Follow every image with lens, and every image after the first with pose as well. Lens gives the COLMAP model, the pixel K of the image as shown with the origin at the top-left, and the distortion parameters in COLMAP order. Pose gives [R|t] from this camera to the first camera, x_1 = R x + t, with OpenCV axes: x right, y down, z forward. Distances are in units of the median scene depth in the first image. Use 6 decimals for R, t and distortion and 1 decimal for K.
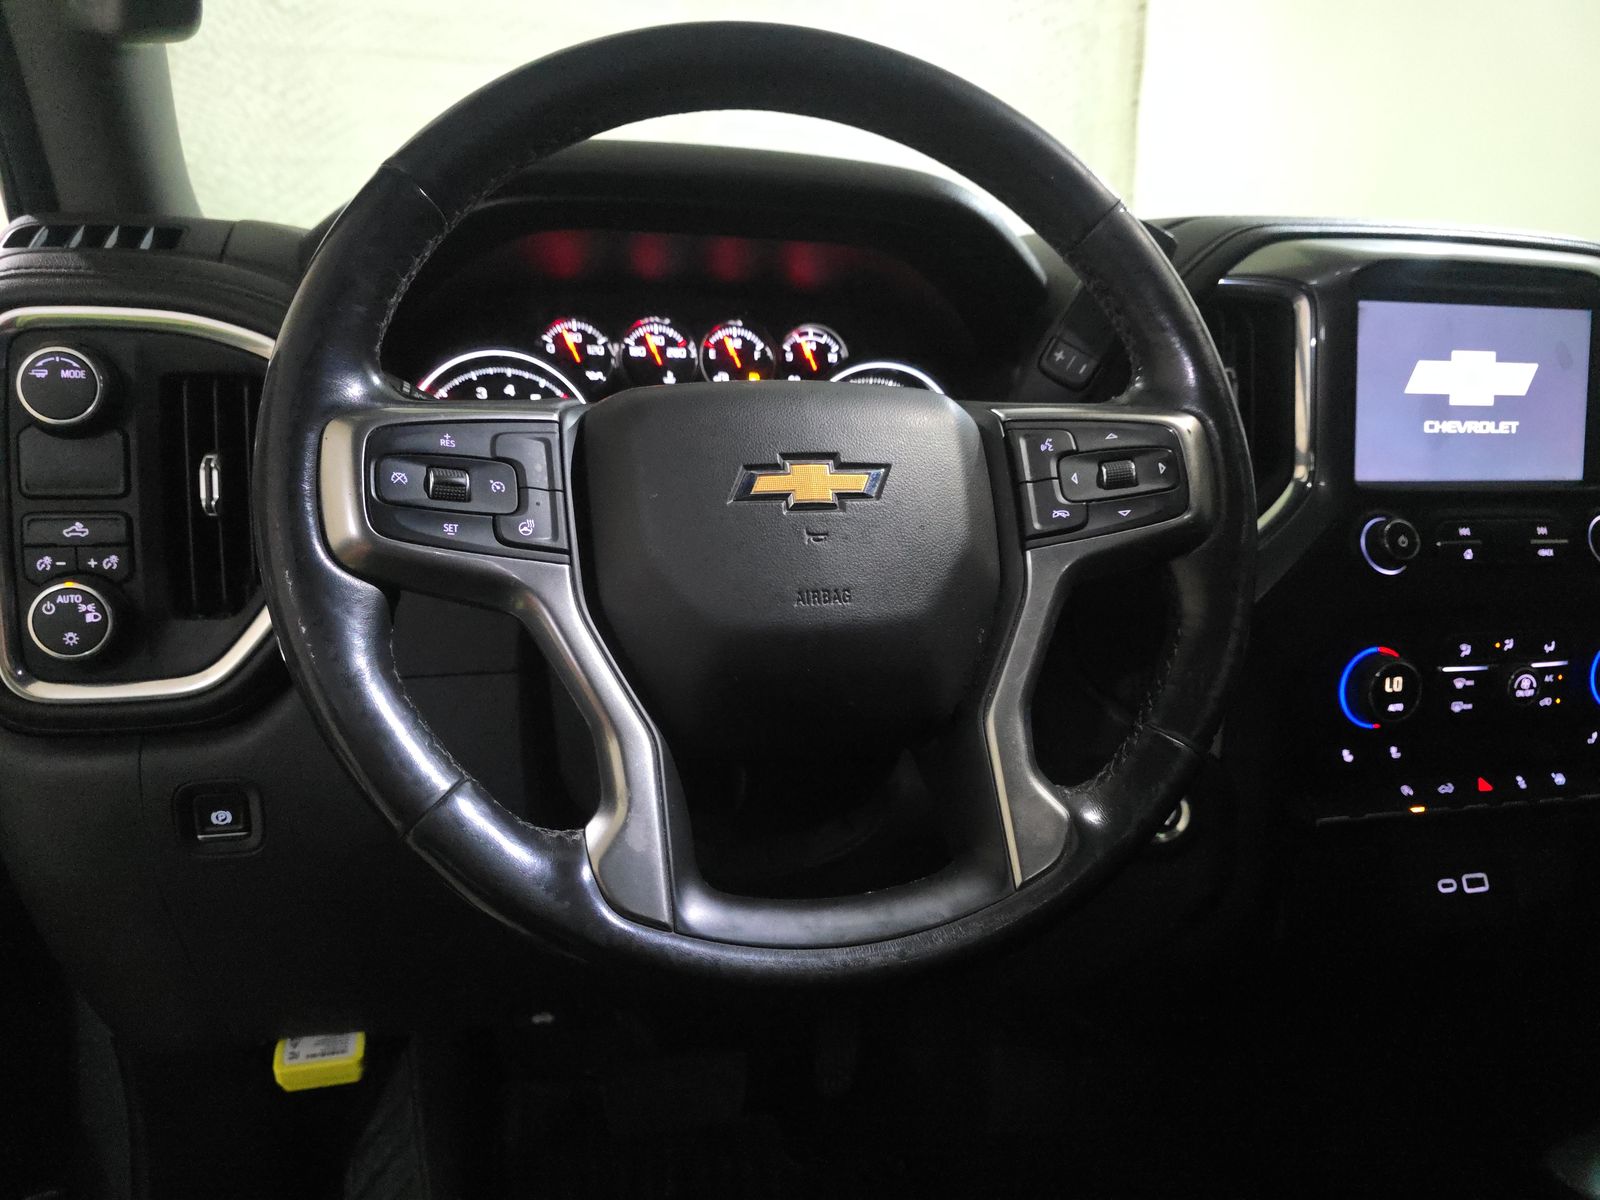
lens RADIAL K [[1080.4, 0, 809.3], [0, 1080.4, 606.4], [0, 0, 1]] dist [0.033668, -0.030460]
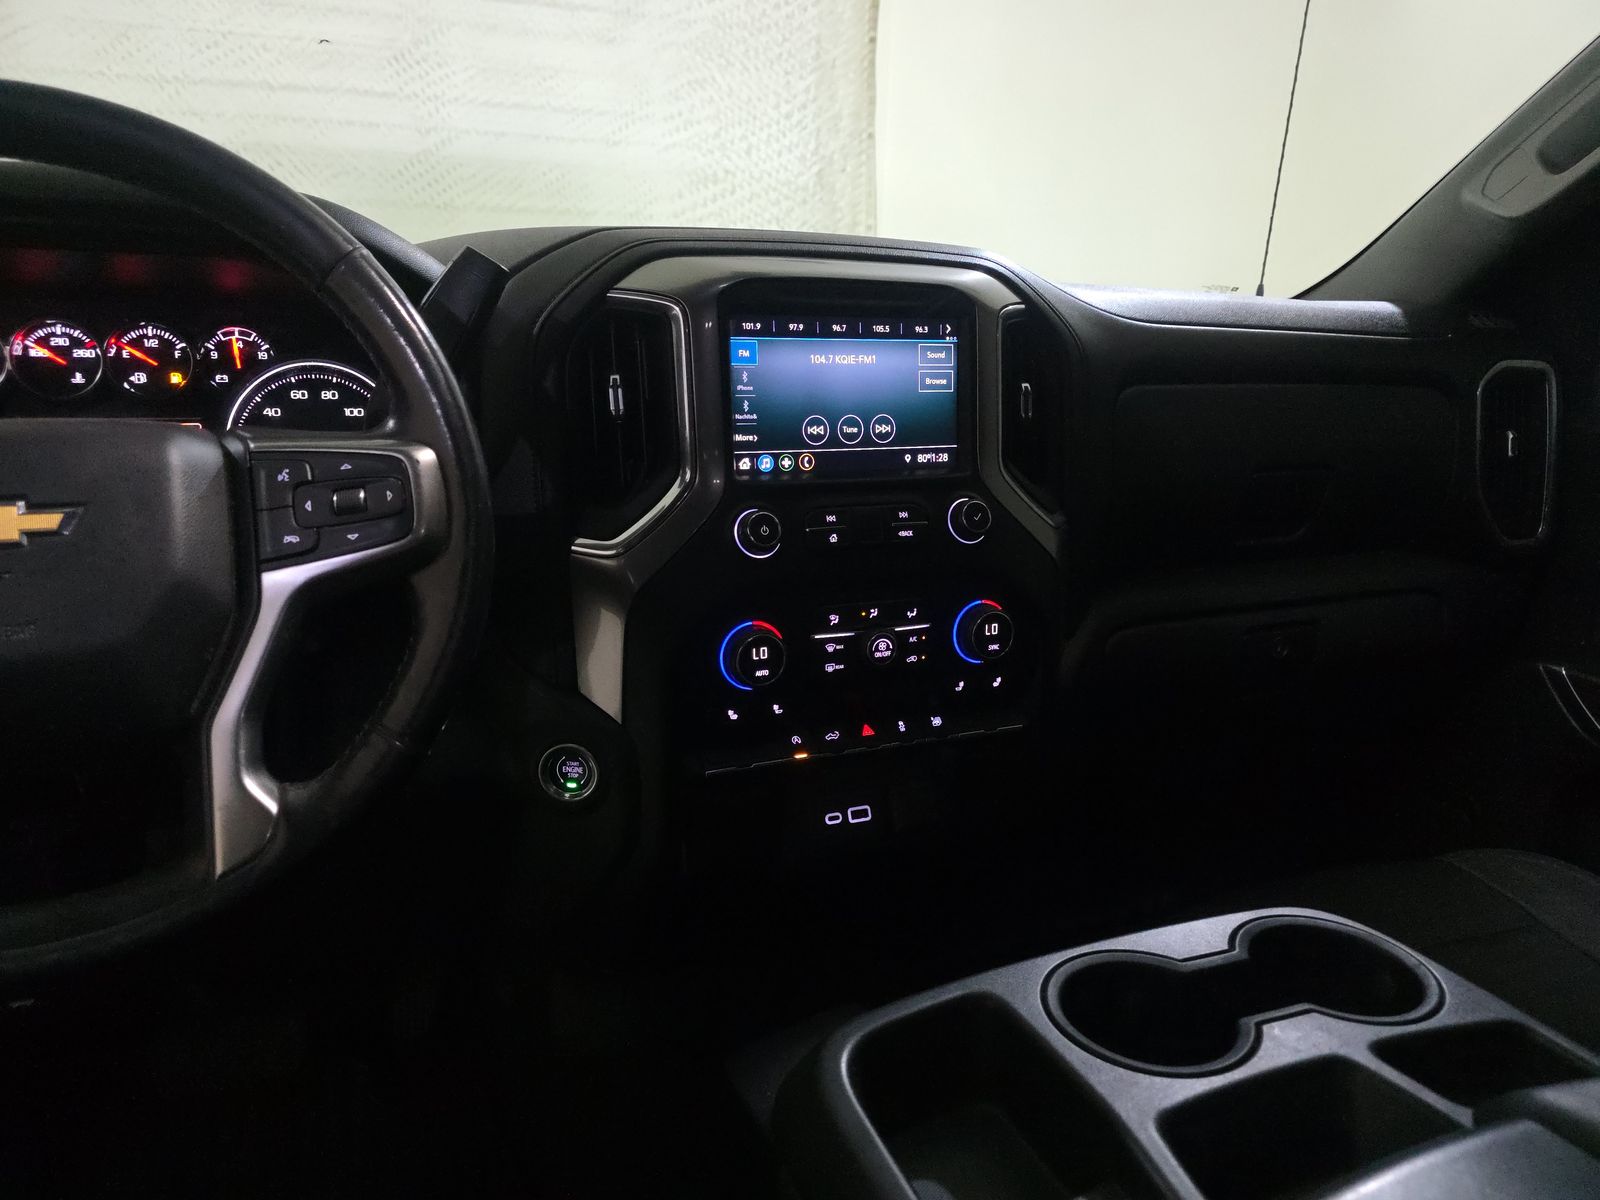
lens RADIAL K [[1080.4, 0, 803.2], [0, 1080.4, 598.9], [0, 0, 1]] dist [0.033668, -0.030460]
pose [[0.986832, -0.031632, 0.158627, 0.379021], [0.021805, 0.997755, 0.063316, -0.054777], [-0.160274, -0.059023, 0.985306, -0.131797]]
